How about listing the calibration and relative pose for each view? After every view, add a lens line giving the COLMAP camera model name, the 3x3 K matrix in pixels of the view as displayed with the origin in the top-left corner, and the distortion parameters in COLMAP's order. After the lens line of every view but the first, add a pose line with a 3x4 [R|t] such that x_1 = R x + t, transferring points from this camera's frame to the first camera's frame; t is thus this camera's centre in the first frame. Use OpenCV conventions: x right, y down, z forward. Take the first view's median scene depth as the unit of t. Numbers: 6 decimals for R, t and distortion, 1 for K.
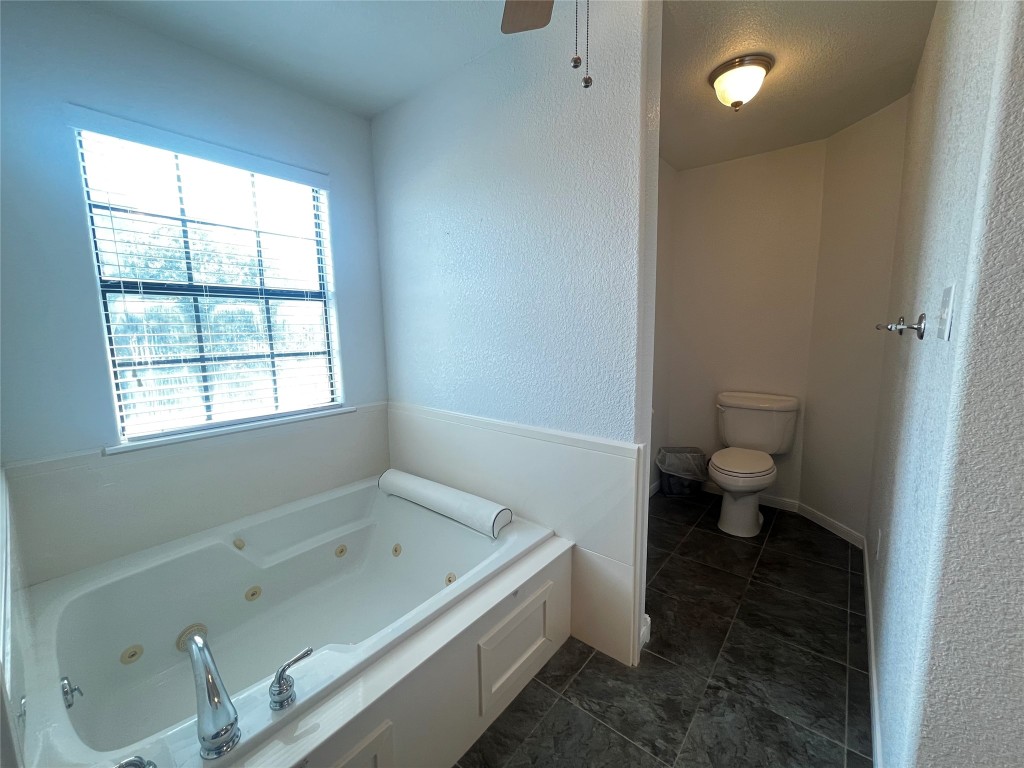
lens RADIAL K [[411.7, 0, 511.2], [0, 411.7, 385.0], [0, 0, 1]] dist [-0.000475, -0.000856]
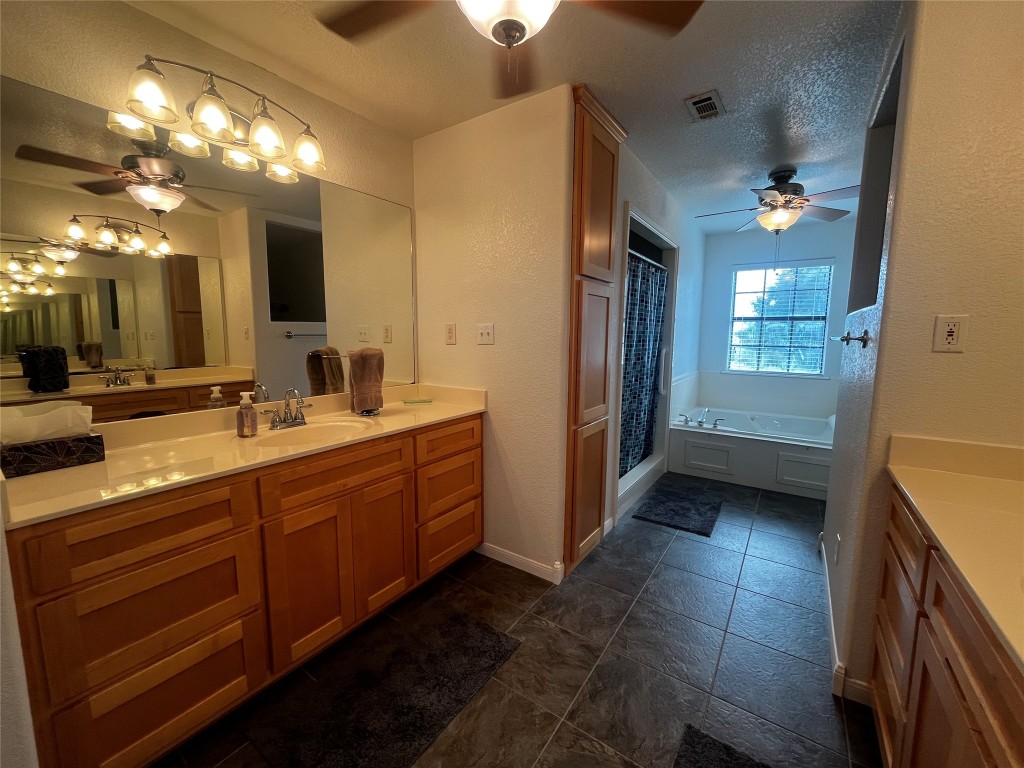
lens RADIAL K [[411.7, 0, 513.1], [0, 411.7, 381.8], [0, 0, 1]] dist [-0.000475, -0.000856]
pose [[0.083342, 0.144287, -0.986020, 1.625951], [-0.142025, 0.981081, 0.131560, 0.036491], [0.986348, 0.129075, 0.102257, -0.712560]]
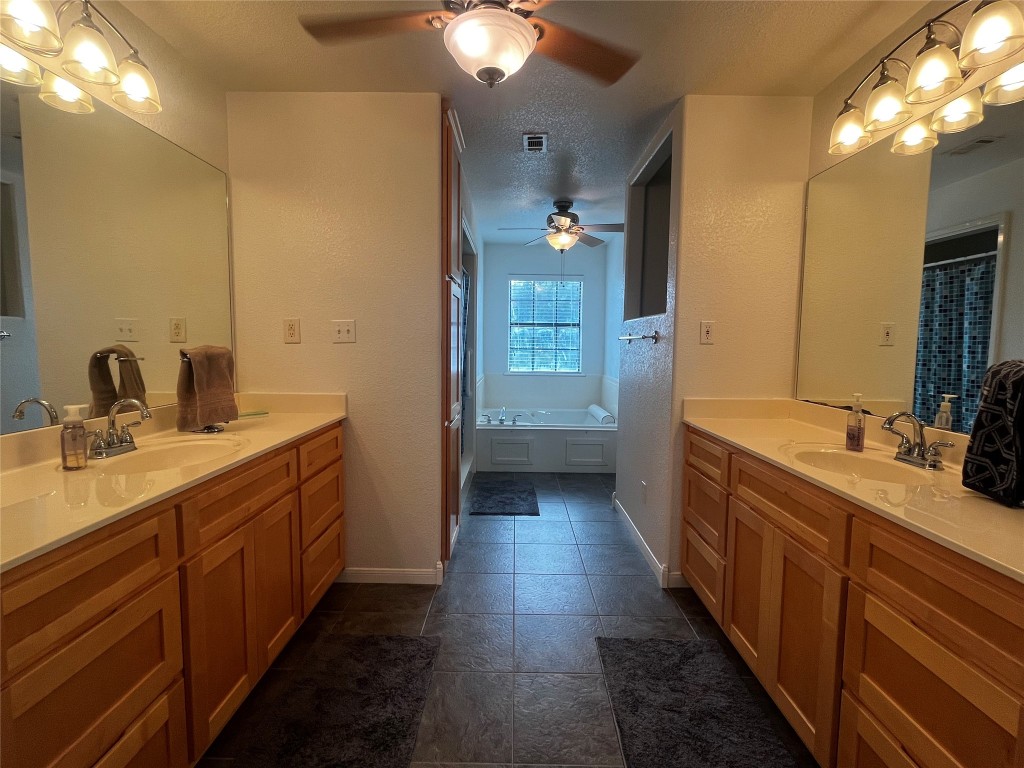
lens RADIAL K [[481.1, 0, 512.2], [0, 481.1, 380.0], [0, 0, 1]] dist [0.000654, 0.000038]
pose [[0.629528, 0.093747, -0.771302, 1.682007], [-0.132100, 0.991156, 0.012651, 0.124493], [0.765666, 0.093925, 0.636344, -1.154413]]
